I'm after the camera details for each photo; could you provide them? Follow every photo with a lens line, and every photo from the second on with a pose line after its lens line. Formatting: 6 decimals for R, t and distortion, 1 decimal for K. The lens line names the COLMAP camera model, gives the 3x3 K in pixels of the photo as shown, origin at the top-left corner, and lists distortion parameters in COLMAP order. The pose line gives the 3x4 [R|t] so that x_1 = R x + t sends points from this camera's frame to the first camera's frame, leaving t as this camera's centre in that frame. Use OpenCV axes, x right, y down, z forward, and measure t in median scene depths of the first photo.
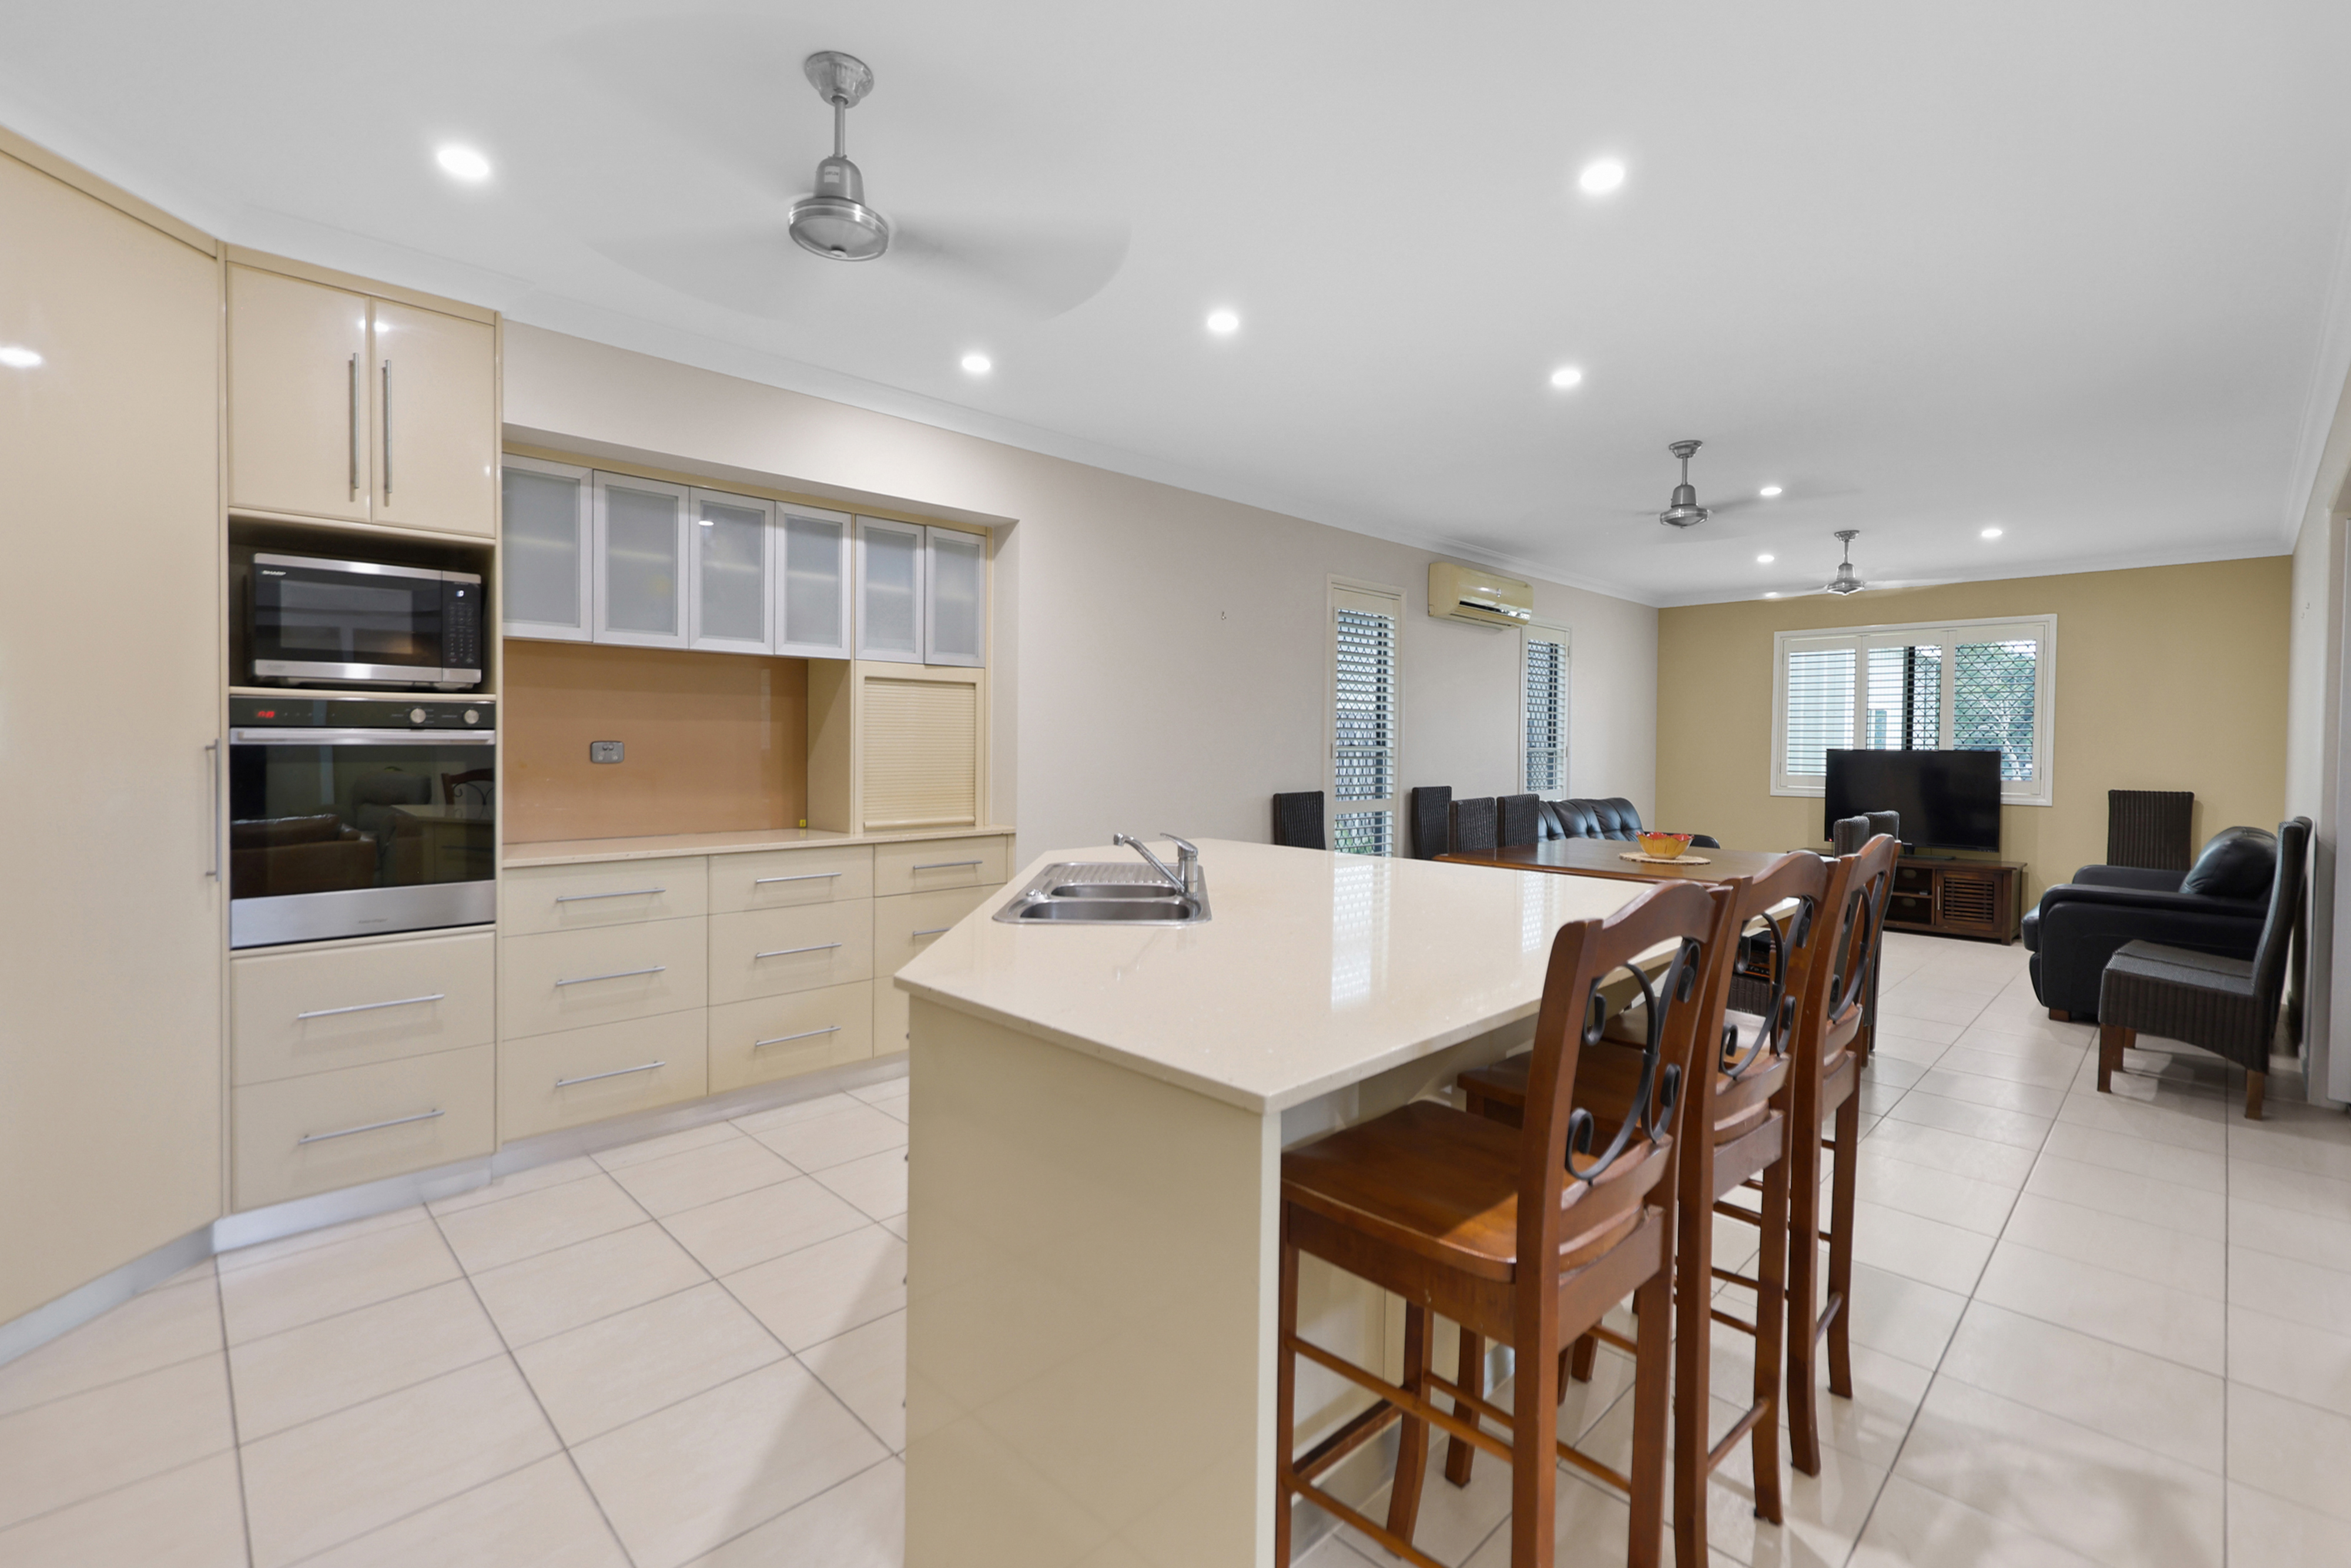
lens RADIAL K [[994.7, 0, 1174.4], [0, 994.7, 772.3], [0, 0, 1]] dist [0.004656, 0.000196]
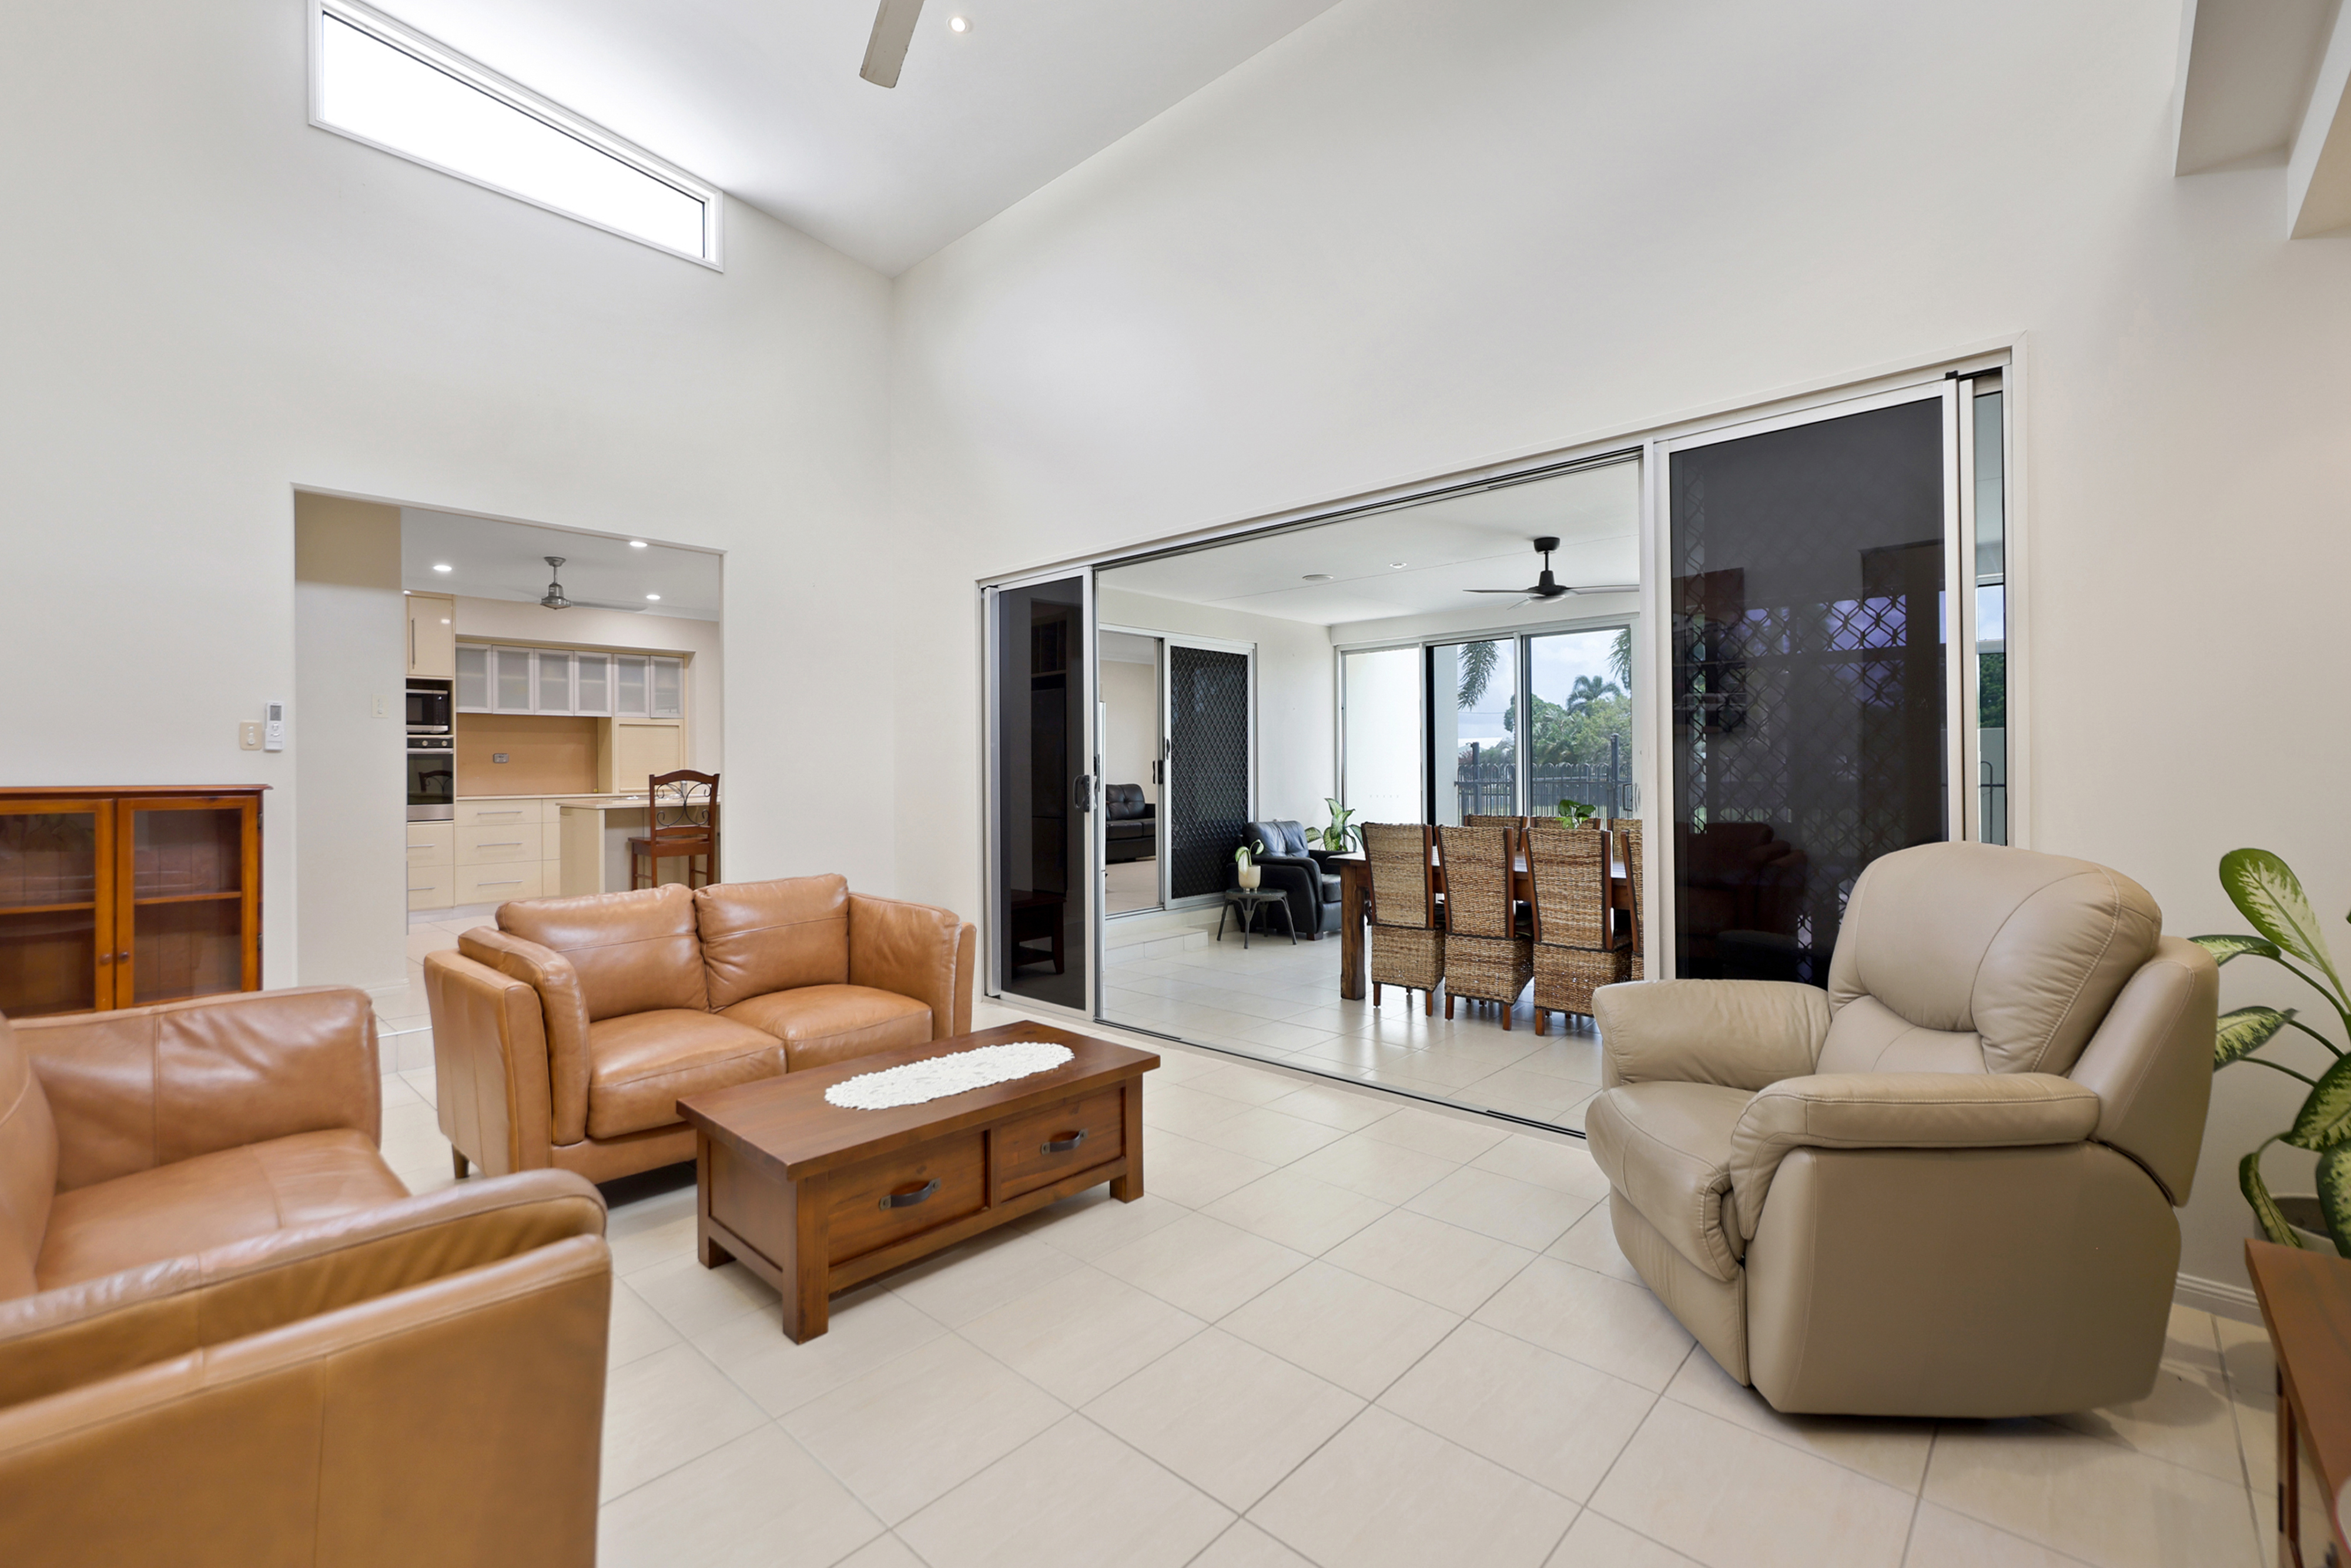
lens RADIAL K [[994.7, 0, 1176.7], [0, 994.7, 783.9], [0, 0, 1]] dist [0.004656, 0.000196]
pose [[0.999549, -0.001847, 0.029976, 0.974871], [0.001854, 0.999998, -0.000198, 0.047512], [-0.029976, 0.000254, 0.999551, -1.432794]]
